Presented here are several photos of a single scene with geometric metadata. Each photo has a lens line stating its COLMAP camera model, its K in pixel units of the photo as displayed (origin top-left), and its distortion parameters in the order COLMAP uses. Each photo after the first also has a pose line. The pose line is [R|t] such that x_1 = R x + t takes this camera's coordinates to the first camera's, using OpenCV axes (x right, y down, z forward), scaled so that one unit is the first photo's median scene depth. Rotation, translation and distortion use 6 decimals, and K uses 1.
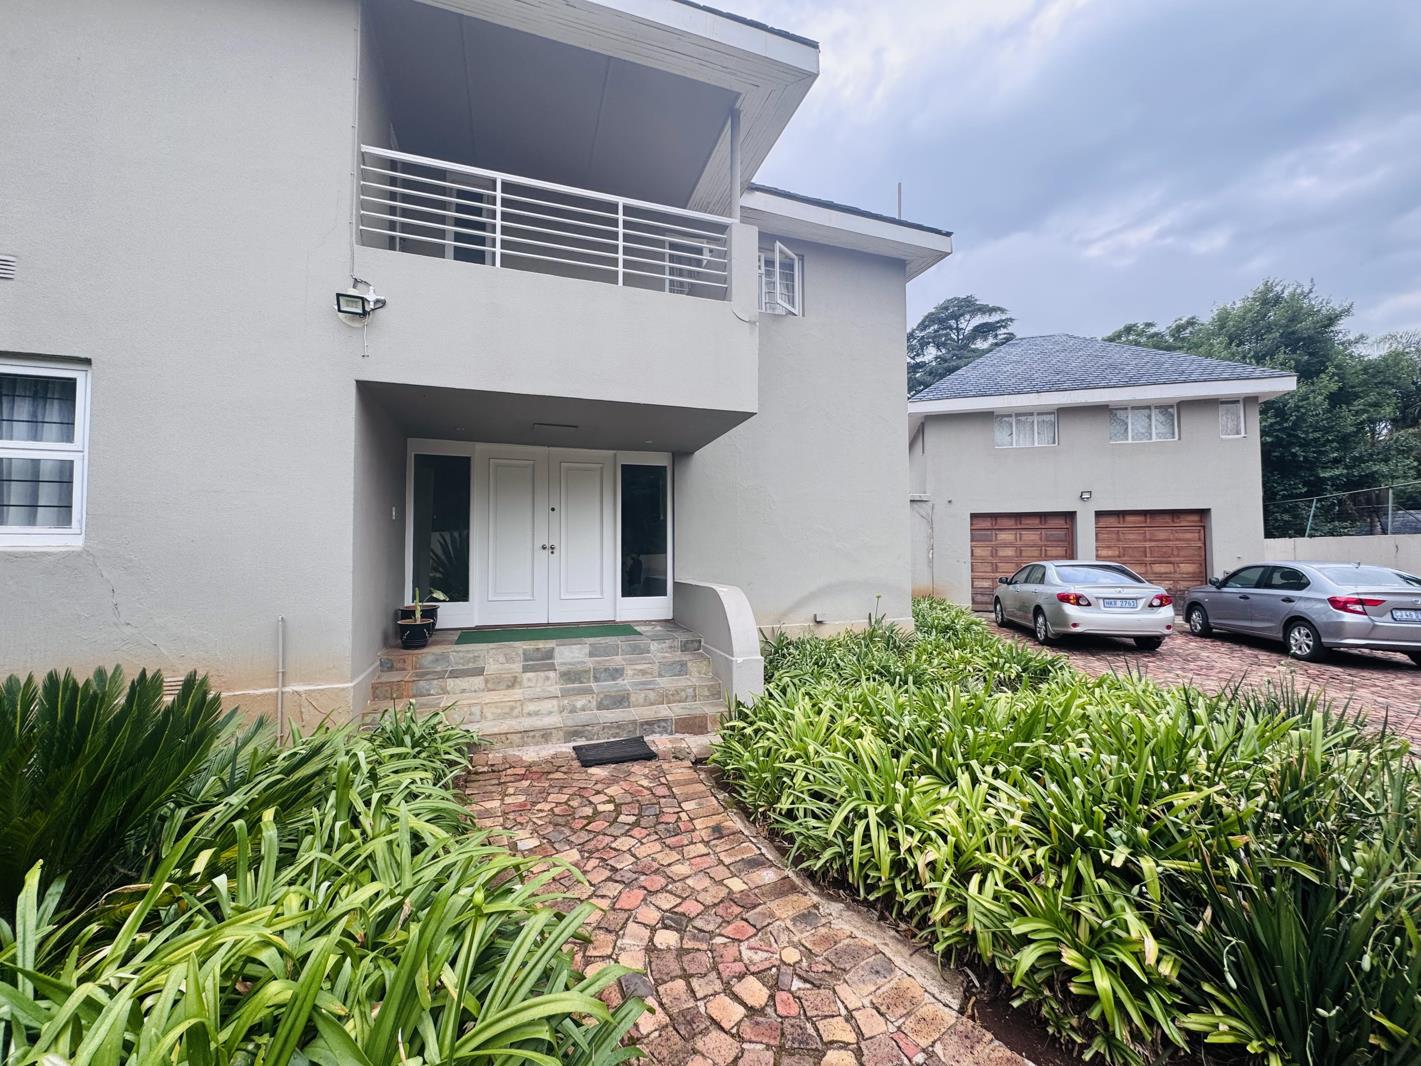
lens RADIAL K [[566.2, 0, 715.2], [0, 566.2, 536.0], [0, 0, 1]] dist [-0.003388, -0.000293]
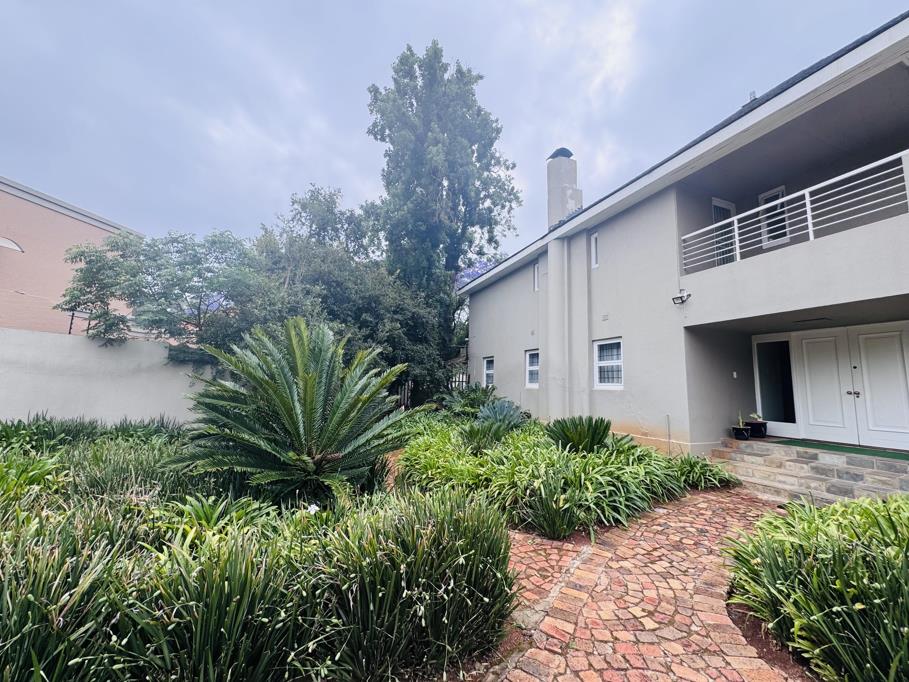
lens RADIAL K [[362.2, 0, 455.6], [0, 362.2, 340.5], [0, 0, 1]] dist [-0.003388, -0.000293]
pose [[0.054090, -0.120076, -0.991290, 0.813655], [0.002133, 0.992755, -0.120137, -0.007686], [0.998534, 0.004384, 0.053955, -0.133091]]
